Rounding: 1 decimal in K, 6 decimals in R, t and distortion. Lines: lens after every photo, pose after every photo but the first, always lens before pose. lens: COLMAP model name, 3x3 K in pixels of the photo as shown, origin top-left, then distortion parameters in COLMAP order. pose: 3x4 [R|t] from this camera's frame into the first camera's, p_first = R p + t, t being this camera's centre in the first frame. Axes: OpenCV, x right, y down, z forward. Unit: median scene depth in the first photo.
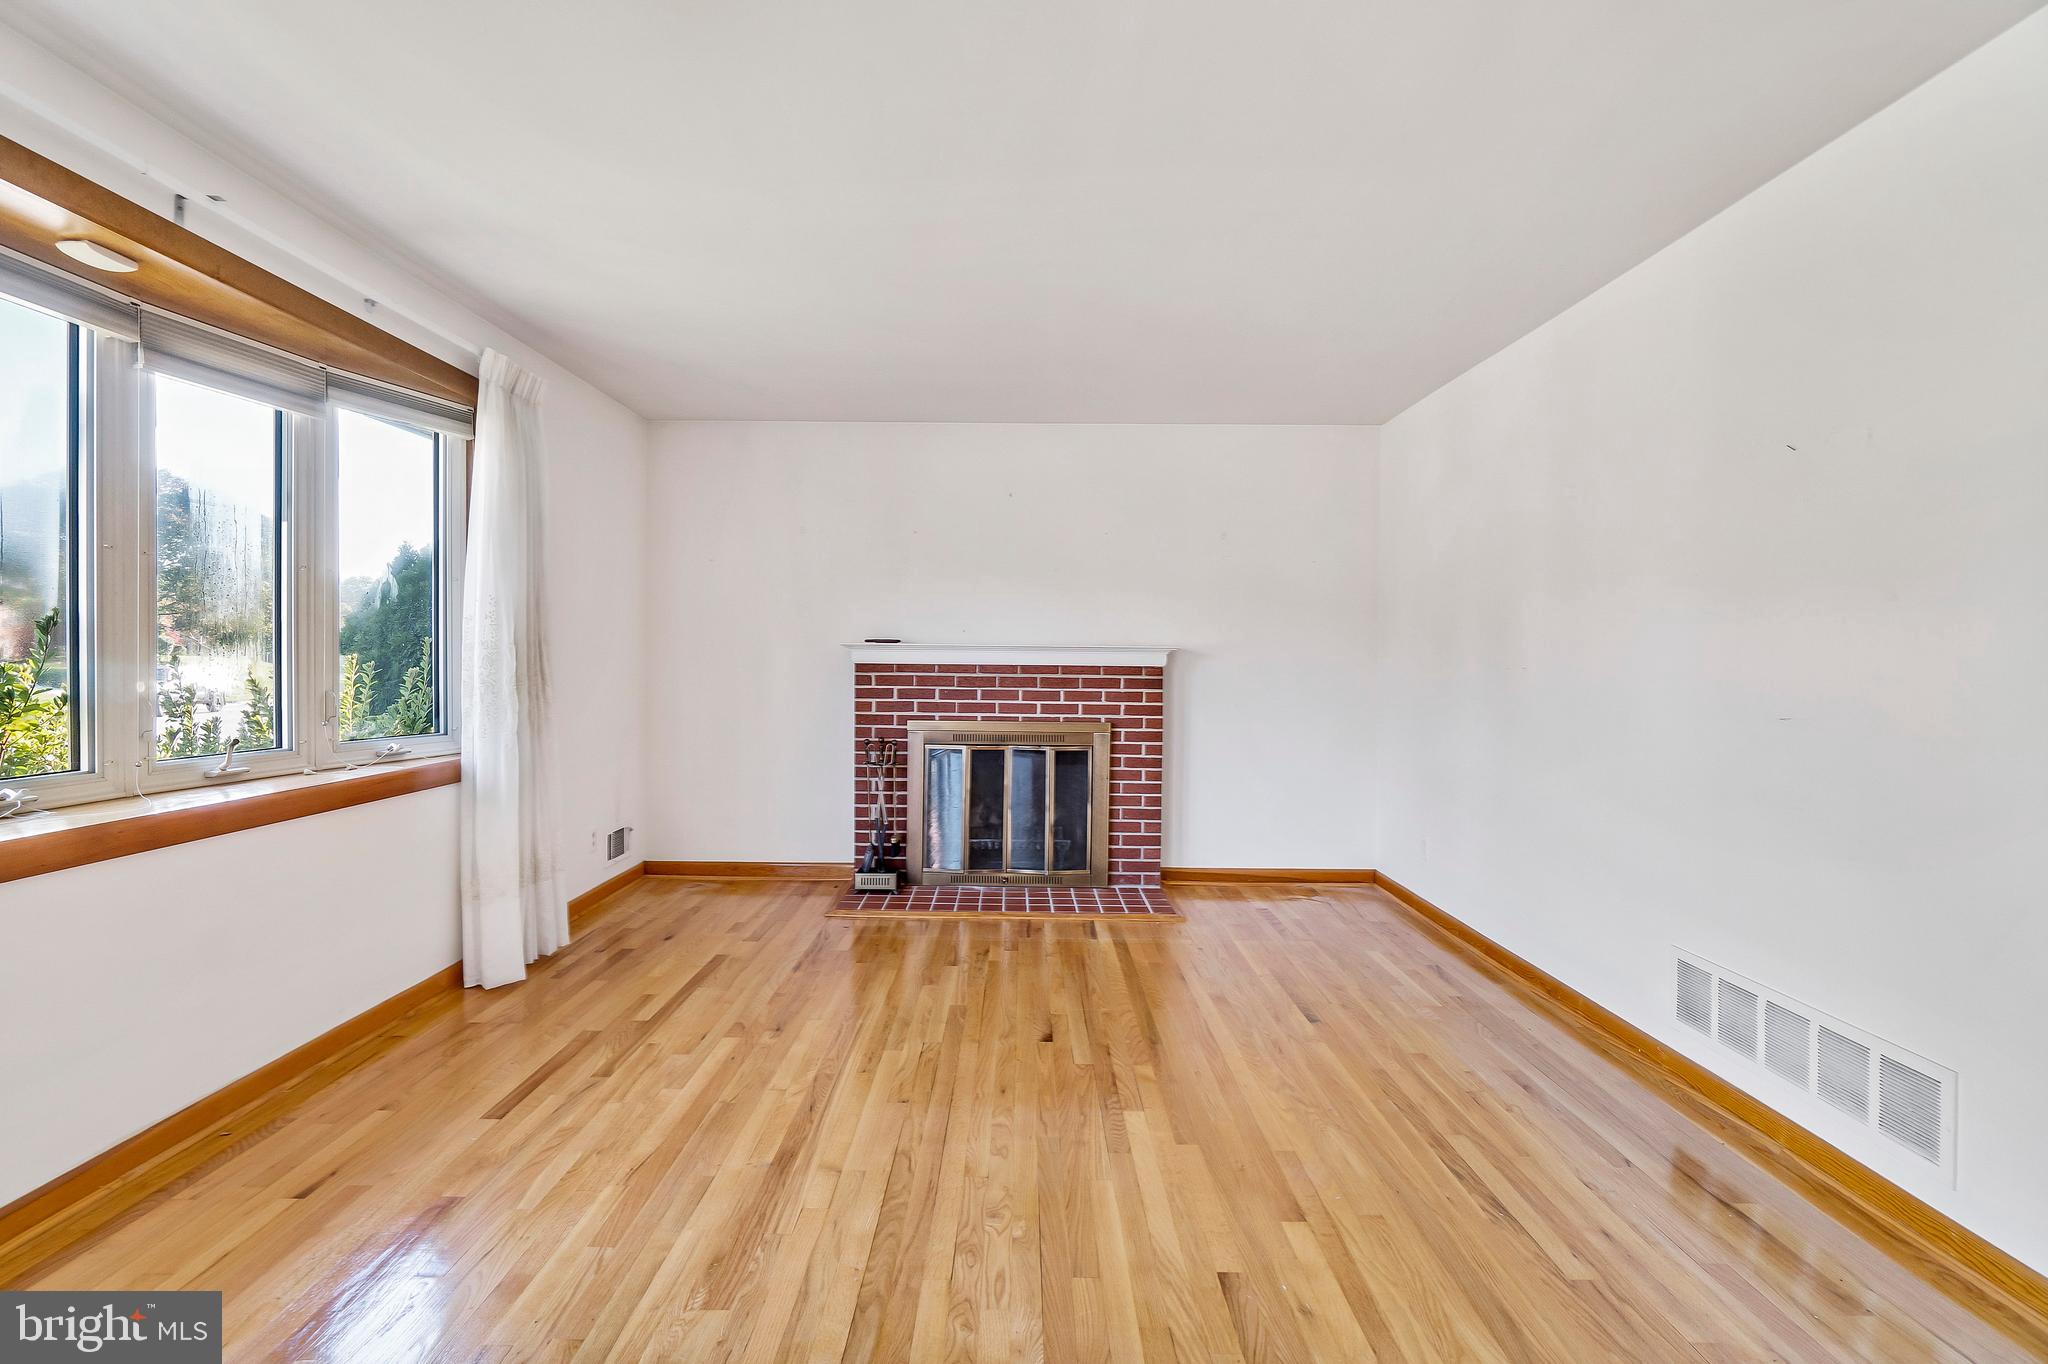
lens RADIAL K [[885.1, 0, 1021.9], [0, 885.1, 668.9], [0, 0, 1]] dist [-0.002109, 0.000795]
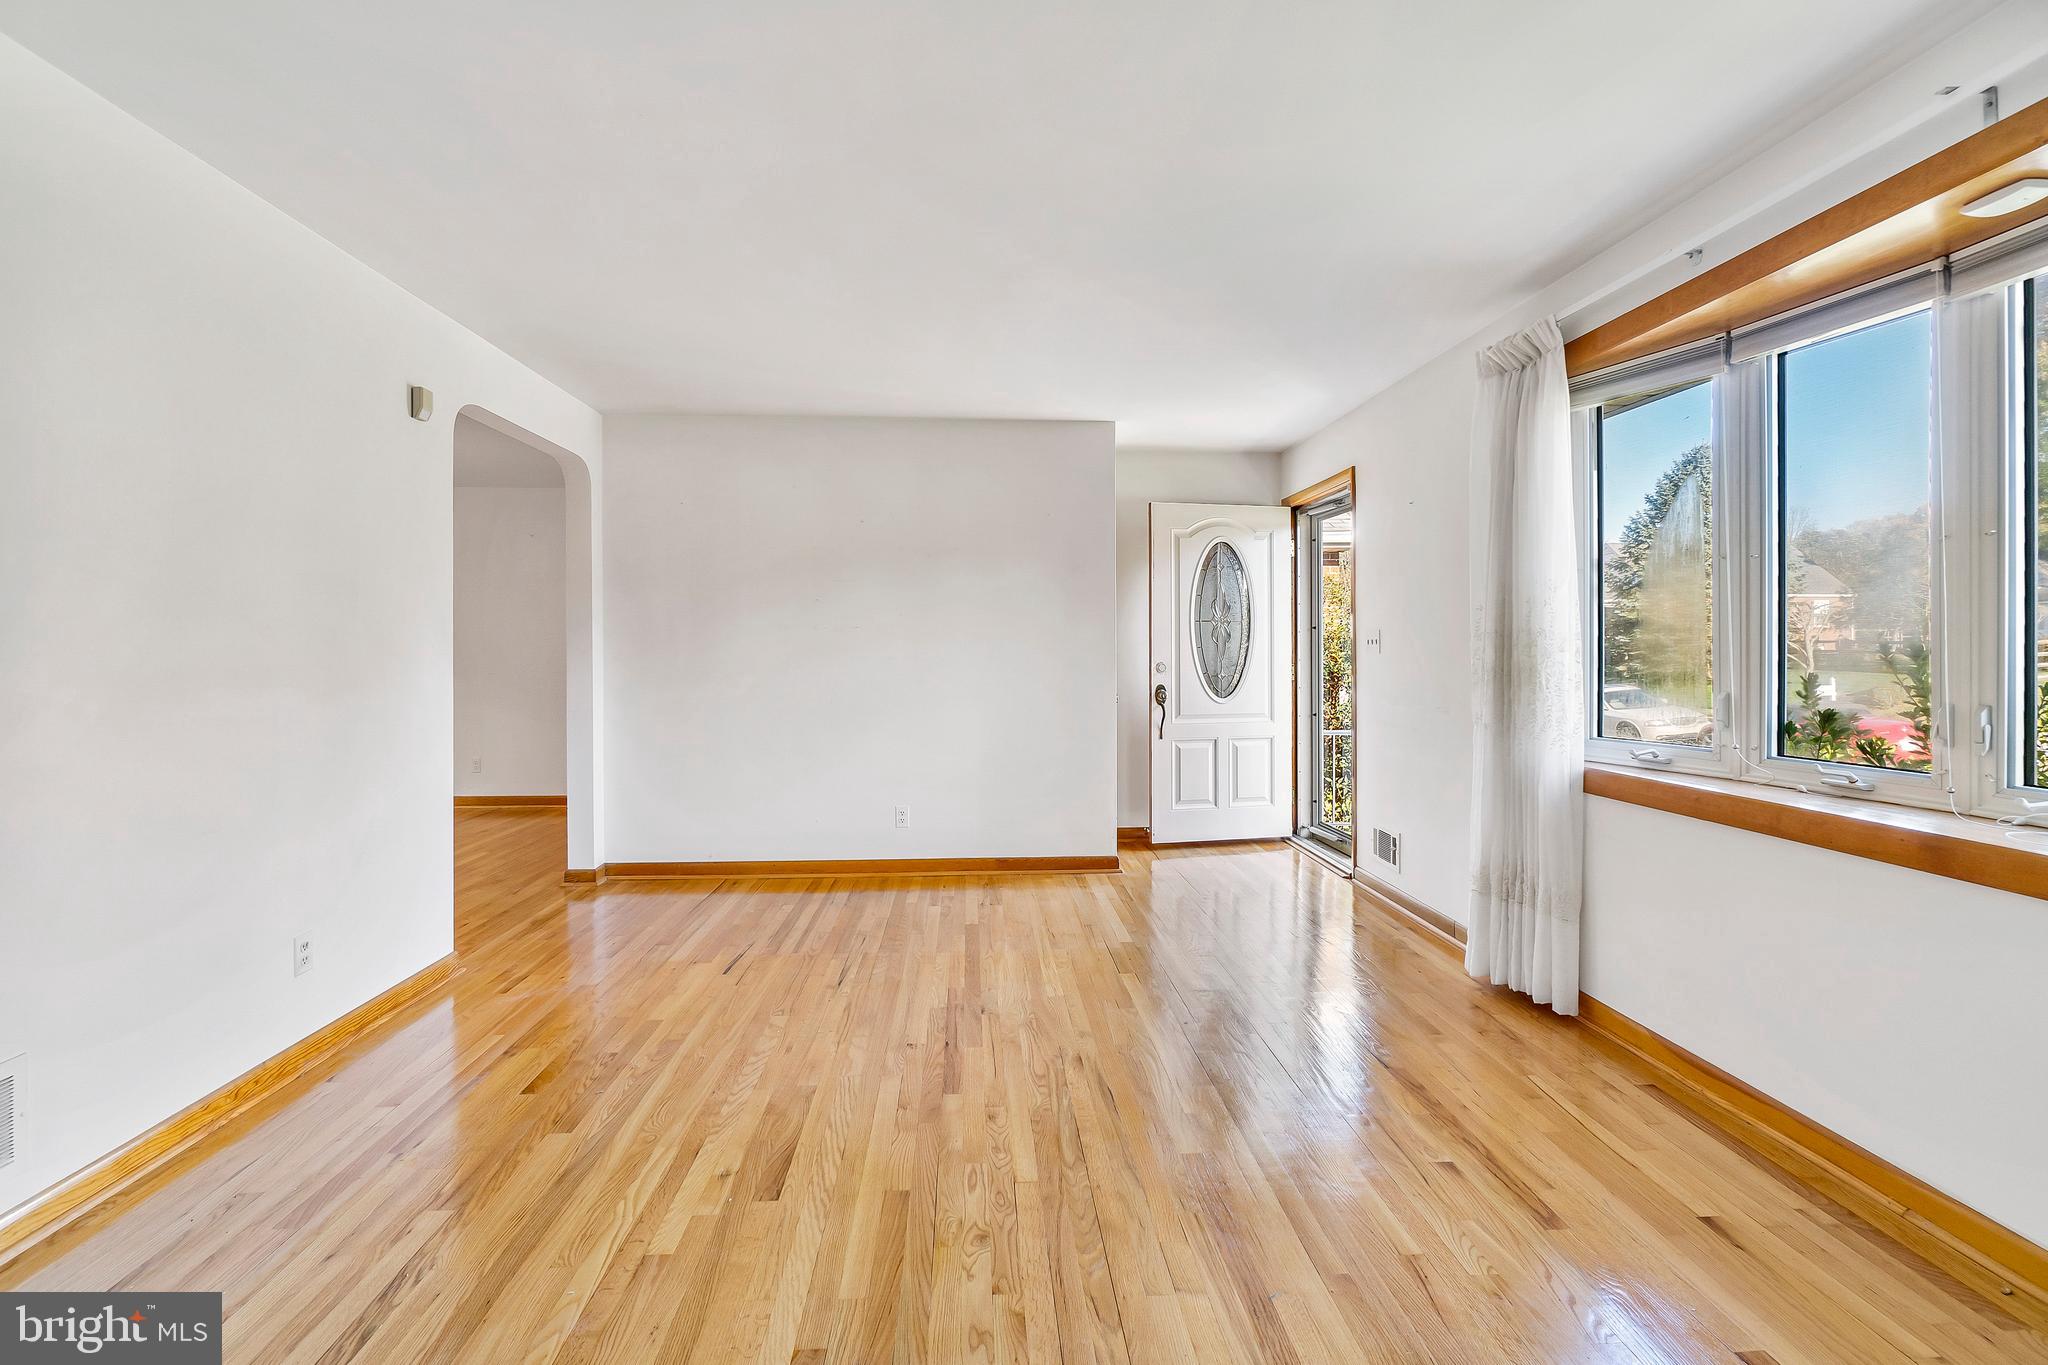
lens RADIAL K [[885.1, 0, 1021.9], [0, 885.1, 669.4], [0, 0, 1]] dist [-0.002109, 0.000795]
pose [[-0.997749, -0.007905, -0.066593, -0.002578], [-0.009899, 0.999511, 0.029669, -0.009312], [0.066326, 0.030262, -0.997339, 0.822030]]
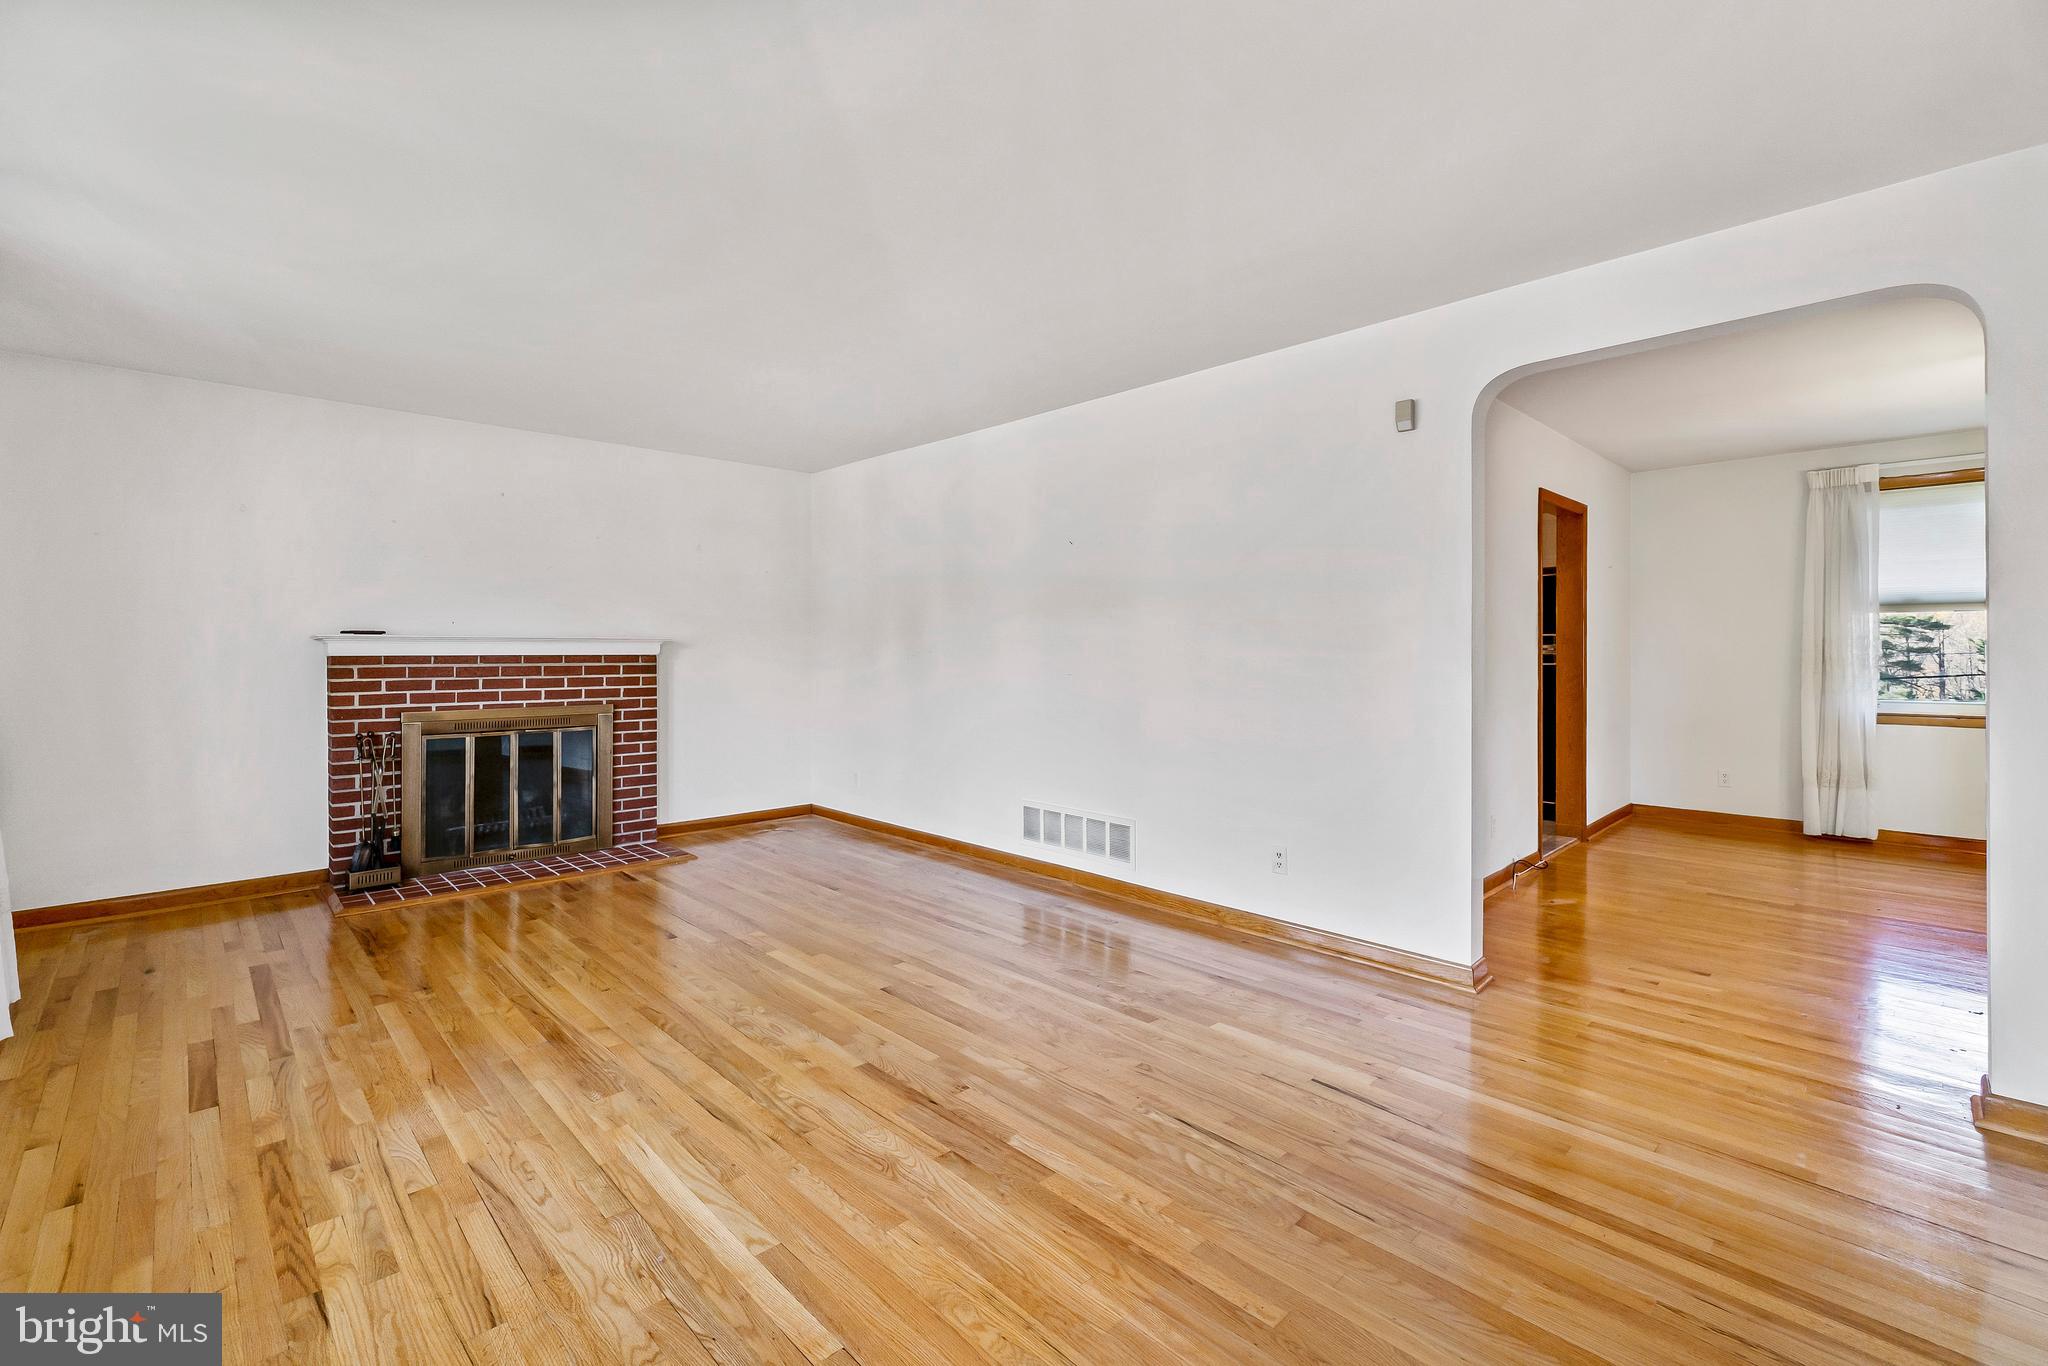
lens RADIAL K [[885.1, 0, 1021.9], [0, 885.1, 669.9], [0, 0, 1]] dist [-0.002109, 0.000795]
pose [[0.717169, -0.025982, 0.696415, -0.316653], [0.013687, 0.999637, 0.023199, -0.003047], [-0.696765, -0.007106, 0.717264, -0.193372]]
